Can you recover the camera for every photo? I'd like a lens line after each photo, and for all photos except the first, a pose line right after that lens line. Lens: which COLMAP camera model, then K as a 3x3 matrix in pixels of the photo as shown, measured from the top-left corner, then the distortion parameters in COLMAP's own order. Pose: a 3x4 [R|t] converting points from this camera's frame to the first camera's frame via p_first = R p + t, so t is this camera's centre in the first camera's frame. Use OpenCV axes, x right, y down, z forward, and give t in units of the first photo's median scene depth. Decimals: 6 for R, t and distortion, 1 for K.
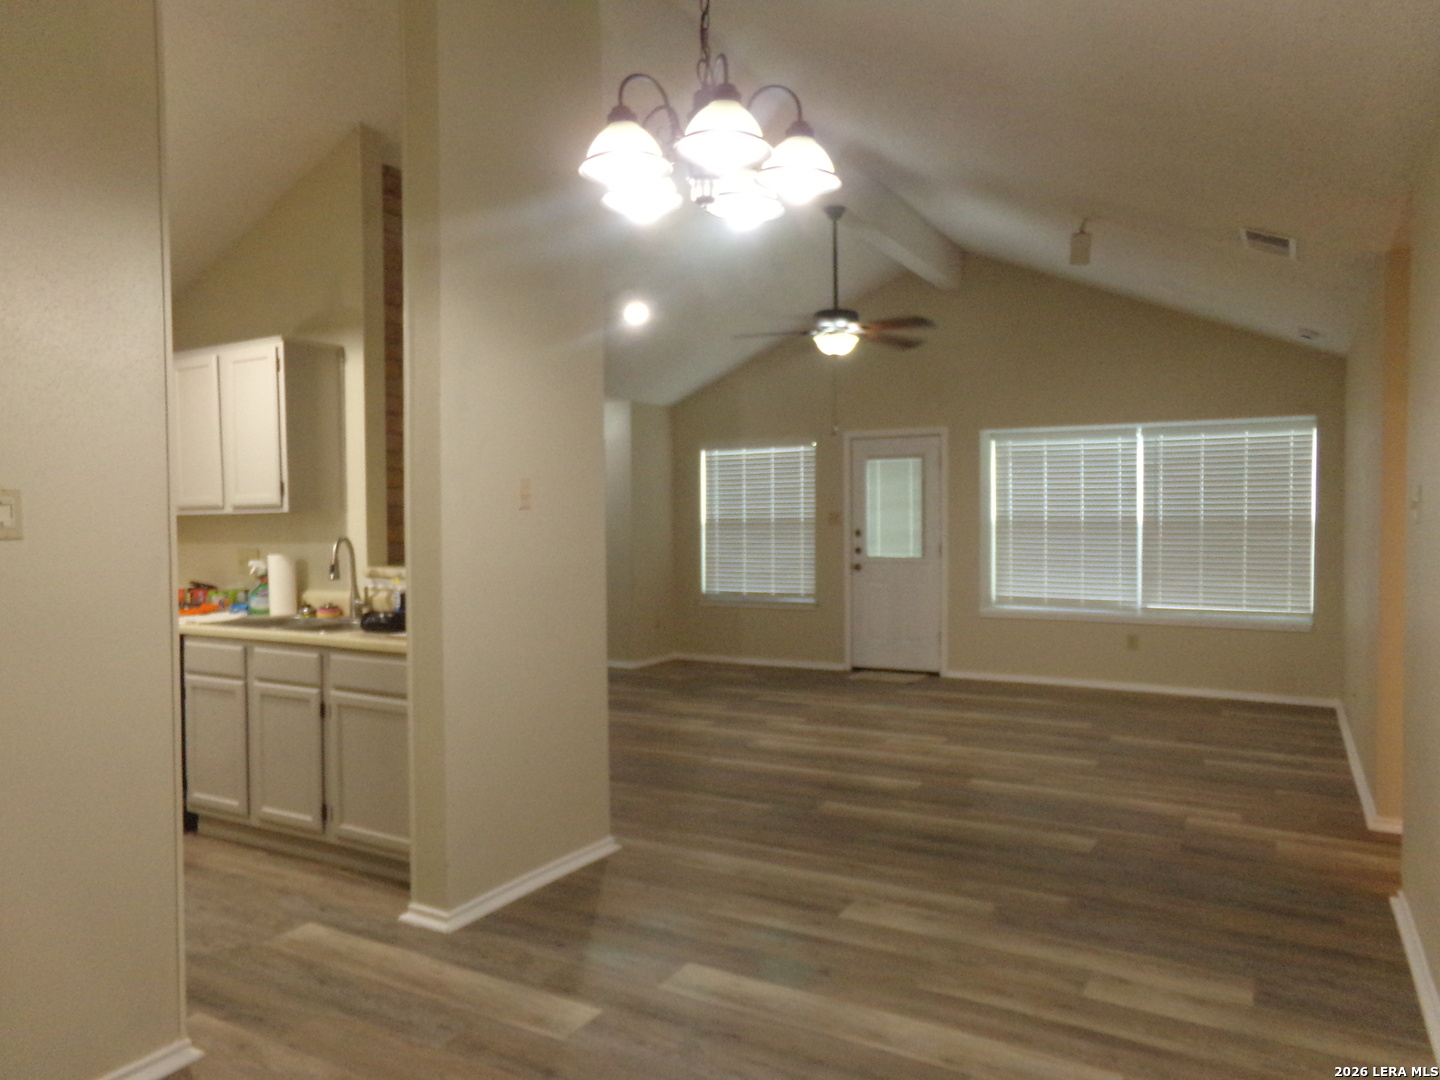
lens RADIAL K [[976.2, 0, 716.8], [0, 976.2, 558.1], [0, 0, 1]] dist [-0.032005, 0.053380]
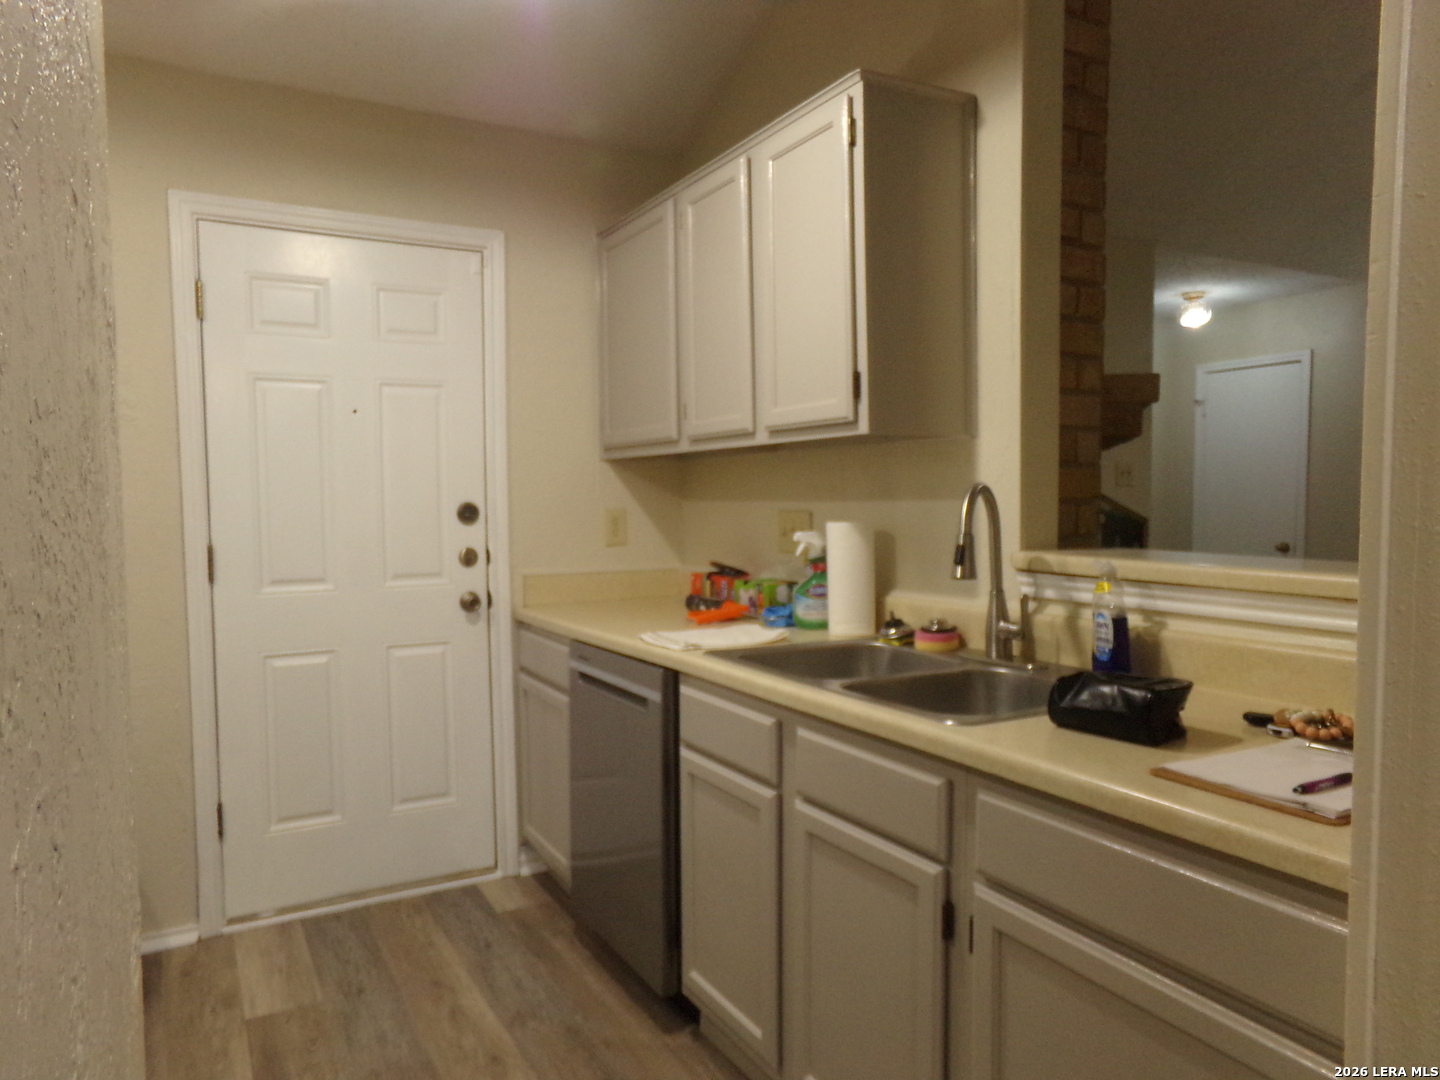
lens RADIAL K [[972.4, 0, 714.2], [0, 972.4, 553.6], [0, 0, 1]] dist [-0.018367, 0.028726]
pose [[0.855454, 0.030207, -0.516998, -0.247841], [-0.013726, 0.999269, 0.035672, -0.004074], [0.517698, -0.023419, 0.855243, 0.531433]]
